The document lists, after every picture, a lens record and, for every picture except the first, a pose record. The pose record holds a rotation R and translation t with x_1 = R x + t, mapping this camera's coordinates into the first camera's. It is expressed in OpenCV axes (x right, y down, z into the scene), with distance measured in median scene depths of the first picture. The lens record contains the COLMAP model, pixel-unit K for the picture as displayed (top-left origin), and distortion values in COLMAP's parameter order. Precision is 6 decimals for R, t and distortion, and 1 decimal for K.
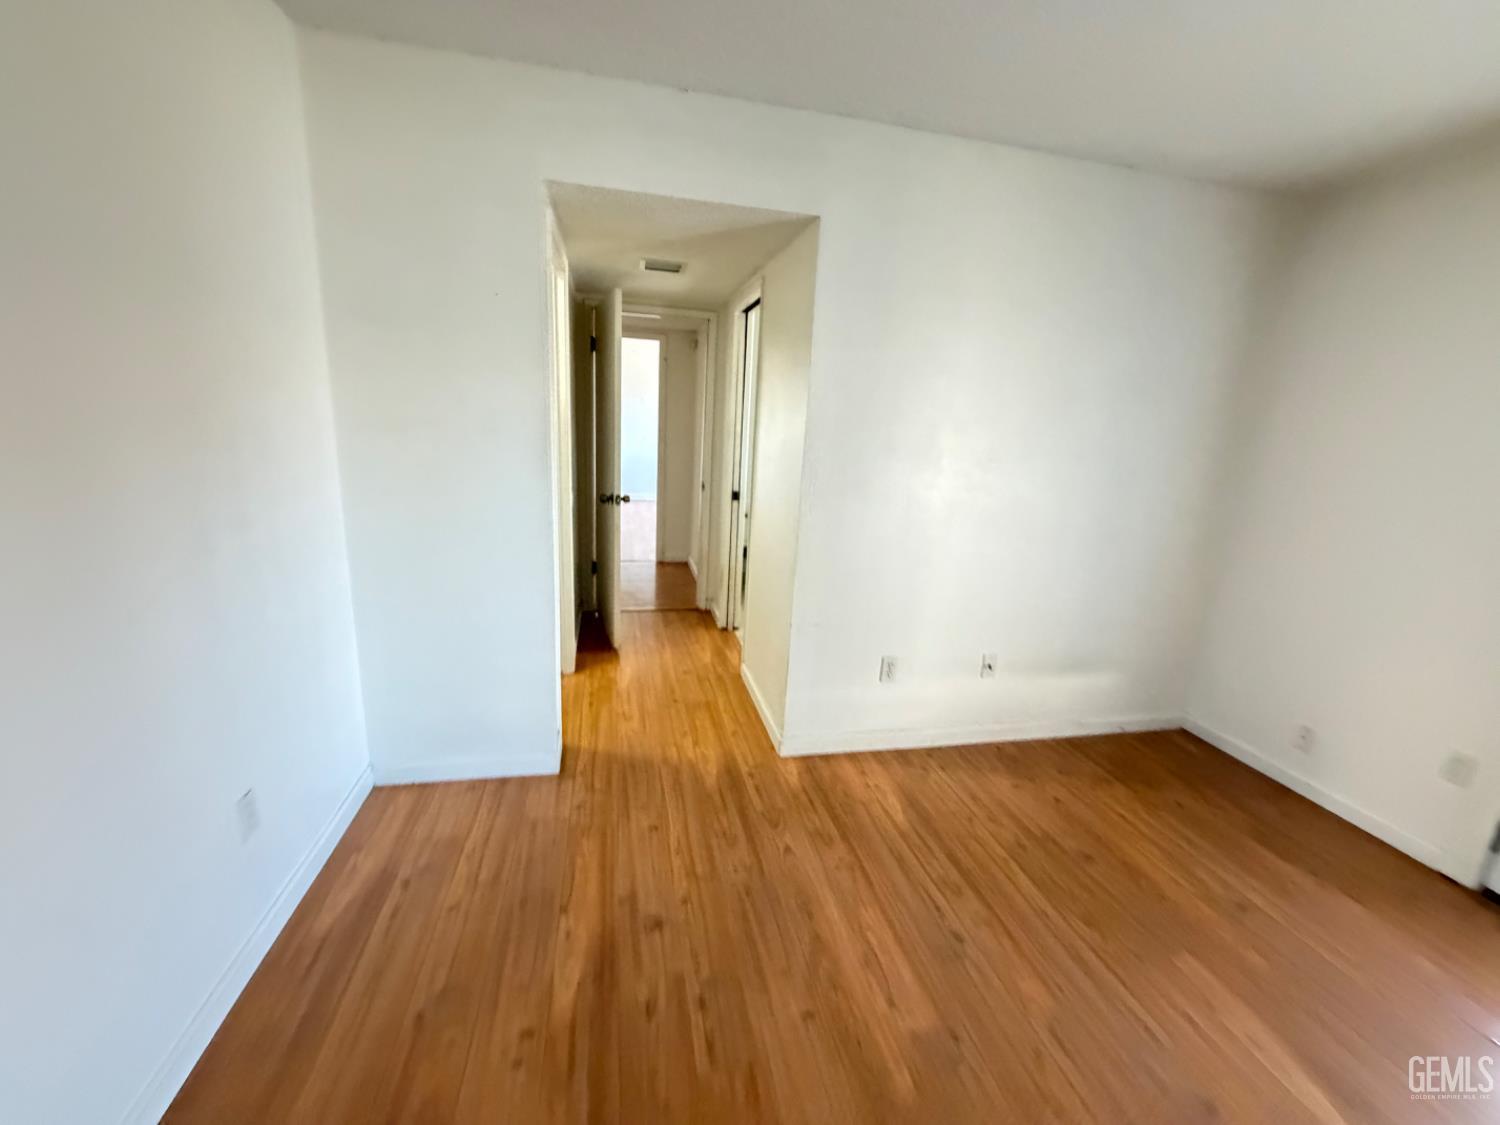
lens RADIAL K [[596.7, 0, 745.0], [0, 596.7, 560.2], [0, 0, 1]] dist [-0.001056, 0.000299]
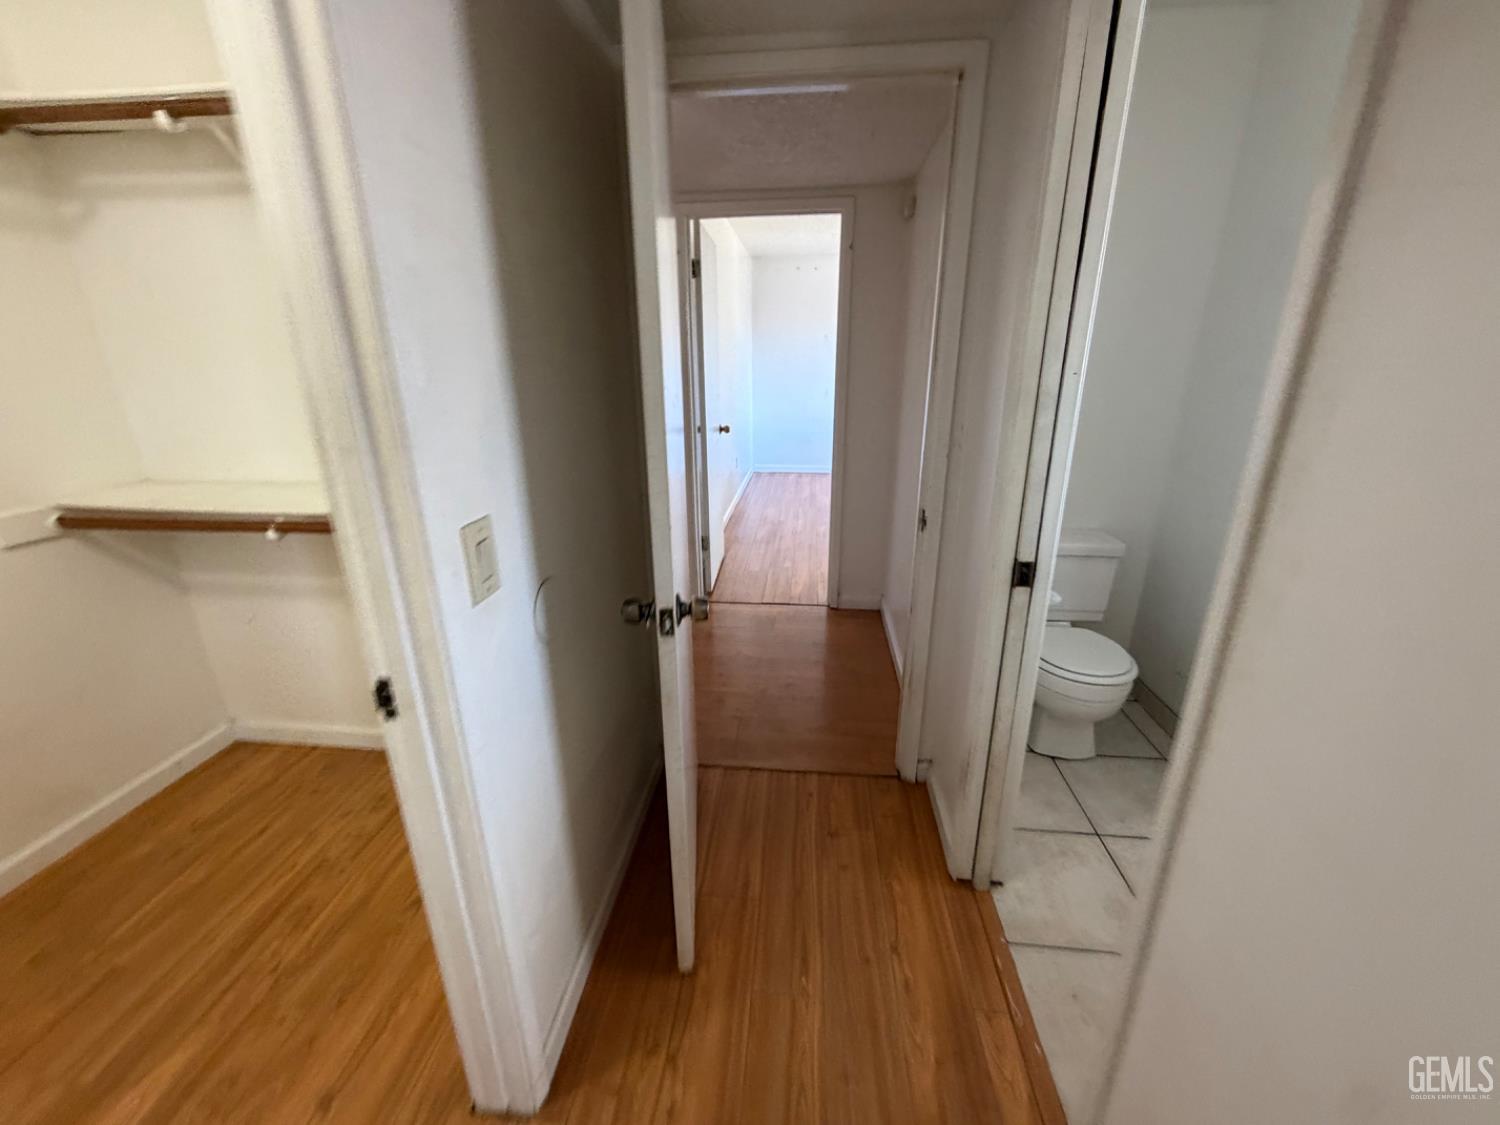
lens RADIAL K [[596.9, 0, 746.0], [0, 596.9, 543.3], [0, 0, 1]] dist [0.000329, 0.000091]
pose [[0.947795, 0.039340, -0.316444, -0.088099], [-0.018831, 0.997534, 0.067610, -0.215690], [0.318324, -0.058121, 0.946199, 0.908326]]
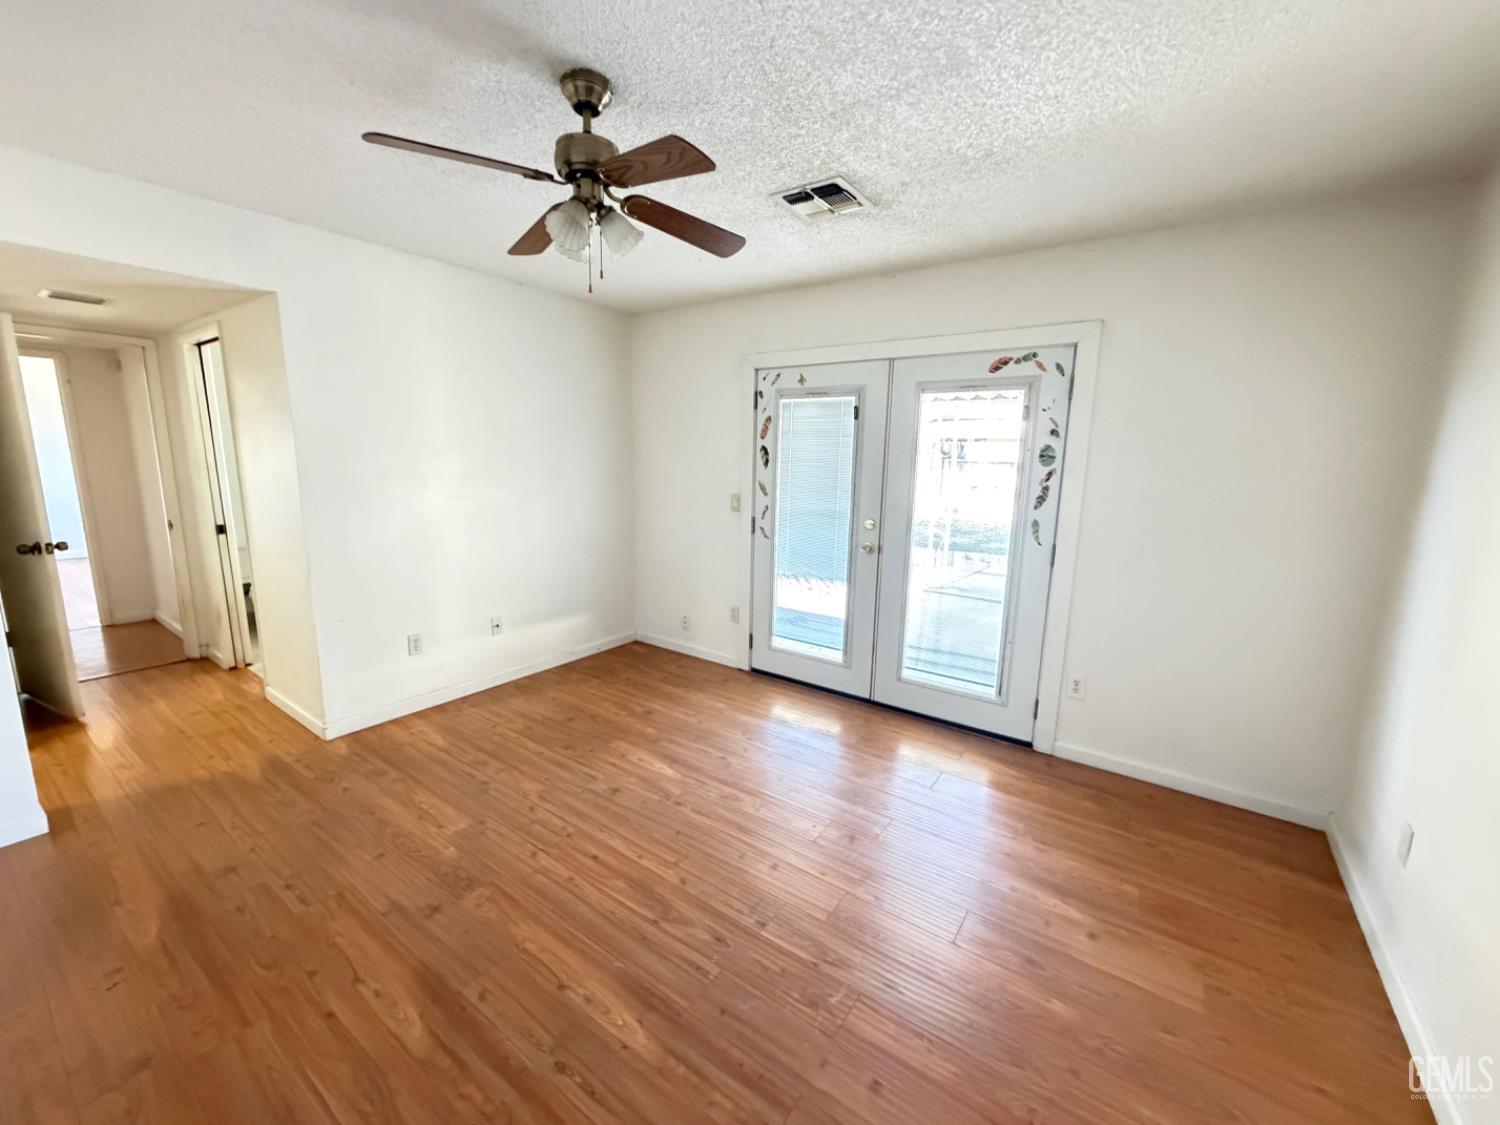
lens RADIAL K [[596.7, 0, 745.0], [0, 596.7, 560.2], [0, 0, 1]] dist [-0.001056, 0.000299]
pose [[0.738108, -0.155591, 0.656497, -0.045903], [0.175222, 0.983864, 0.036173, 0.083587], [-0.651532, 0.088334, 0.753461, -0.428194]]
